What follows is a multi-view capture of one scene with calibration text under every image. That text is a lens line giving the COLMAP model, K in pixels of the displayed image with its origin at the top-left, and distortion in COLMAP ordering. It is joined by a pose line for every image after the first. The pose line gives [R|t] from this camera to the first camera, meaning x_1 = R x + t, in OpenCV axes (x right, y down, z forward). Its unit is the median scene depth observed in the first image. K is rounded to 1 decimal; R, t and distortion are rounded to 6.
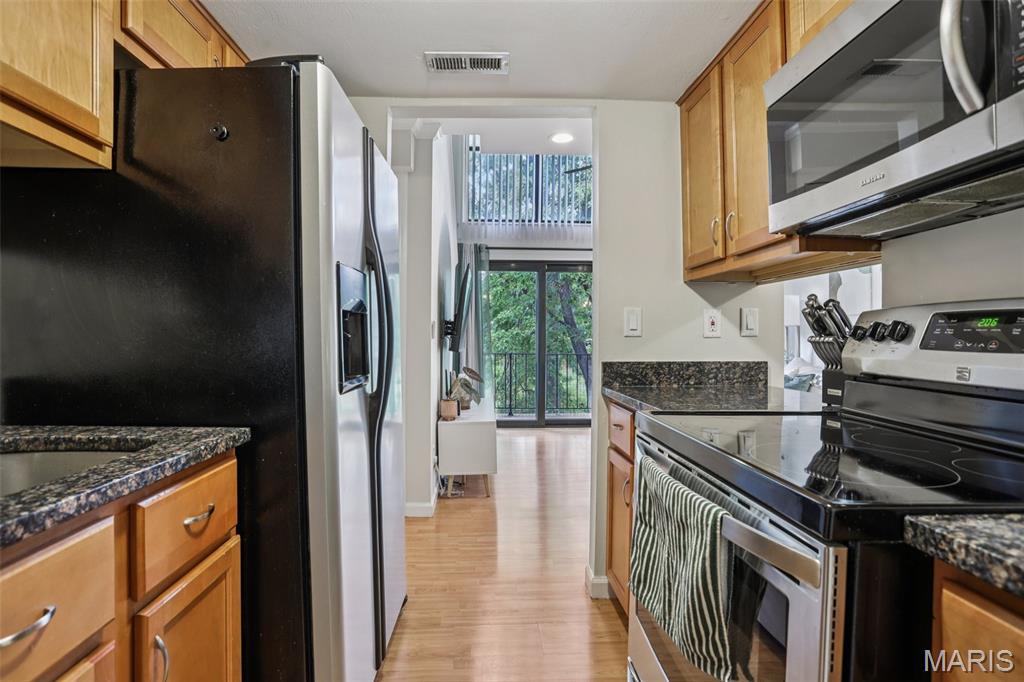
lens RADIAL K [[514.9, 0, 510.5], [0, 514.9, 334.3], [0, 0, 1]] dist [-0.066943, 0.027624]
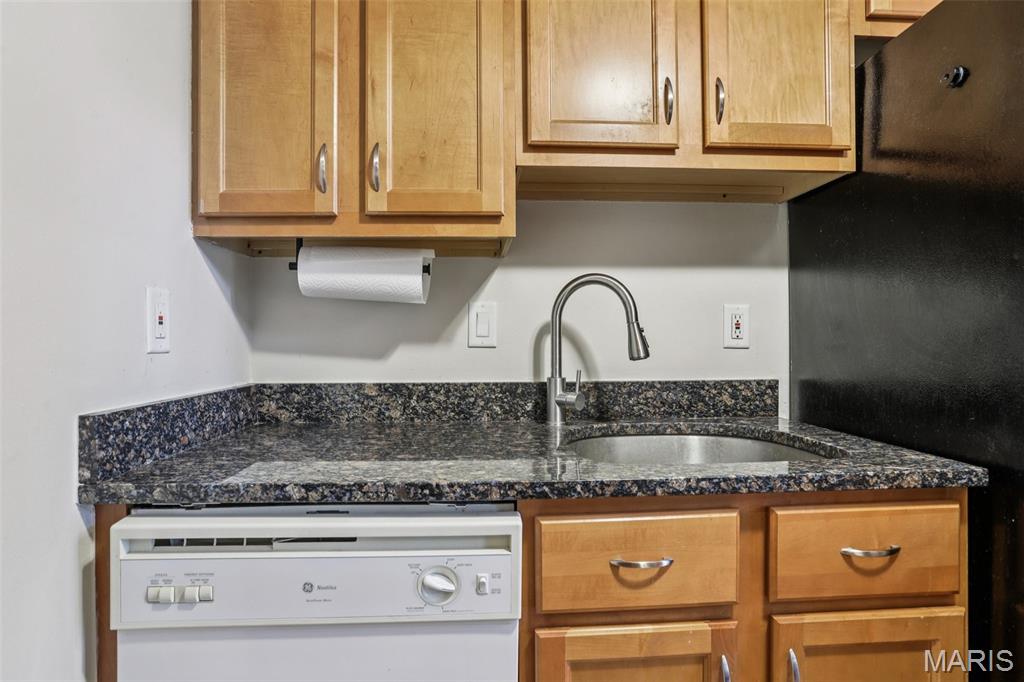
lens RADIAL K [[549.4, 0, 511.4], [0, 549.4, 347.9], [0, 0, 1]] dist [-0.041758, 0.012323]
pose [[0.020664, 0.005871, -0.999769, 0.218848], [0.011587, 0.999914, 0.006111, -0.000175], [0.999719, -0.011710, 0.020595, 0.280285]]
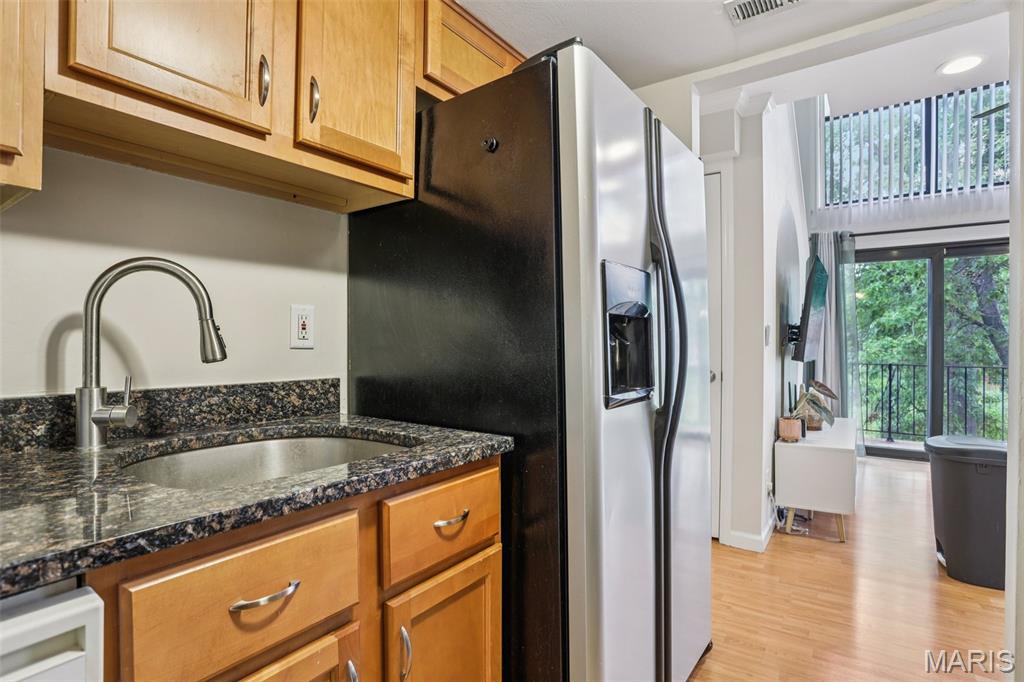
lens RADIAL K [[514.9, 0, 505.5], [0, 514.9, 341.5], [0, 0, 1]] dist [-0.066943, 0.027624]
pose [[0.786112, -0.002245, -0.618080, 0.084269], [0.003142, 0.999995, 0.000364, -0.001271], [0.618076, -0.002229, 0.786115, 0.188623]]
